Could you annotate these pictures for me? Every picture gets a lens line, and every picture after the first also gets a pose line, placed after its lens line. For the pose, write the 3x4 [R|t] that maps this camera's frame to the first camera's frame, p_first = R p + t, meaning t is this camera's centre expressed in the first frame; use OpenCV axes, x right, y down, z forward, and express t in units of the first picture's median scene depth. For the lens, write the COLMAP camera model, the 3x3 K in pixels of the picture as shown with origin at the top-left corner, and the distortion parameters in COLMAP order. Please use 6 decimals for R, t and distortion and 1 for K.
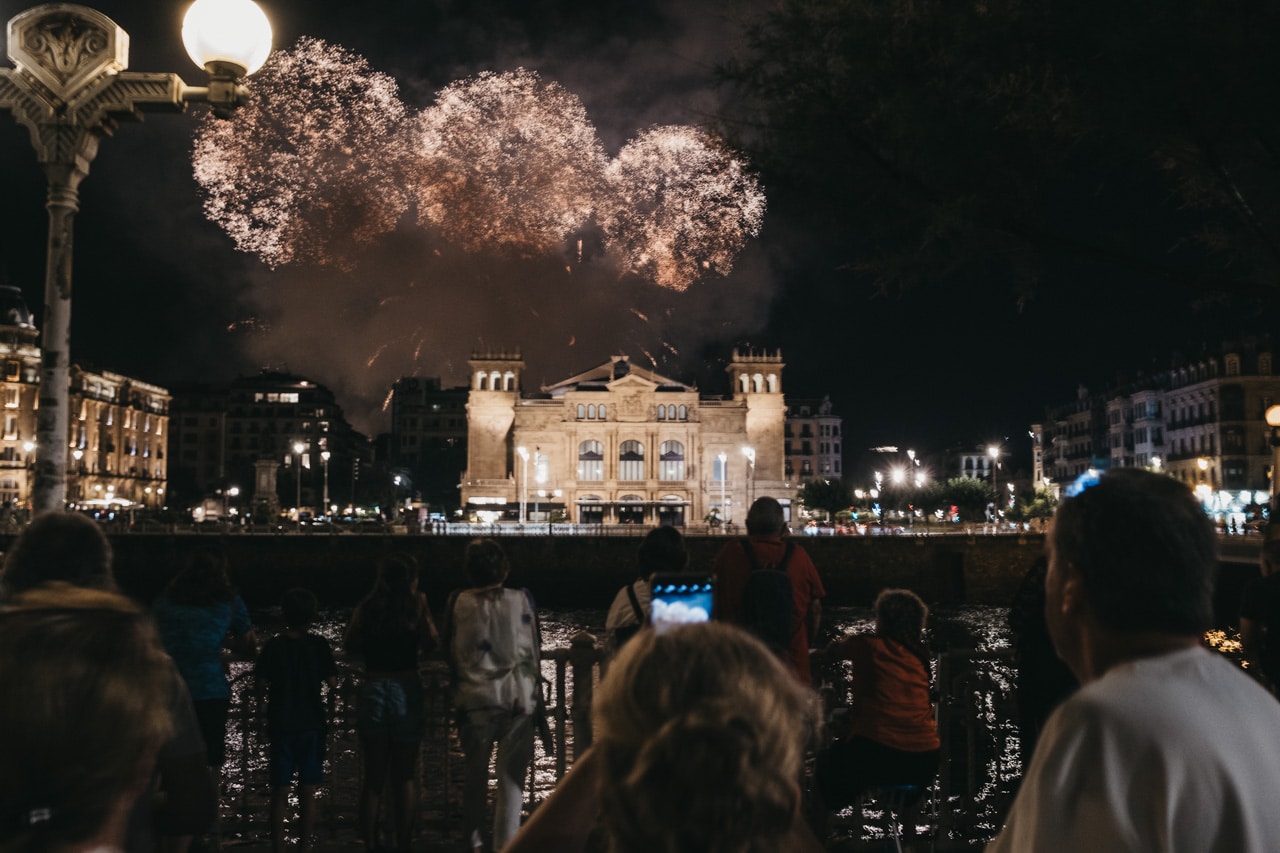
lens RADIAL K [[1328.4, 0, 640.3], [0, 1328.4, 428.3], [0, 0, 1]] dist [-0.031397, 0.000000]
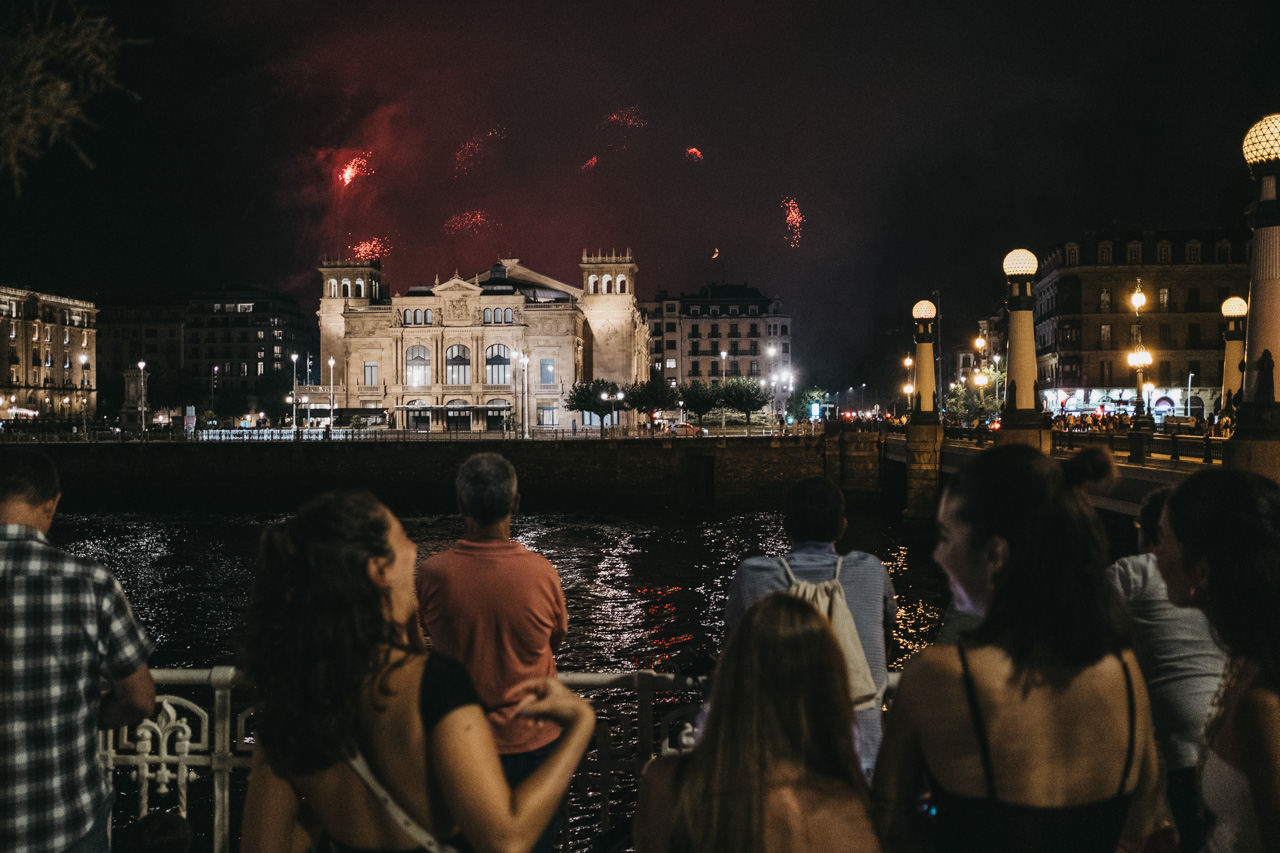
lens RADIAL K [[1328.4, 0, 591.2], [0, 1328.4, 446.8], [0, 0, 1]] dist [-0.031397, 0.000000]
pose [[0.992854, -0.007313, -0.119108, 0.209329], [0.017701, 0.996104, 0.086387, 0.000901], [0.118012, -0.087878, 0.989116, 0.017820]]
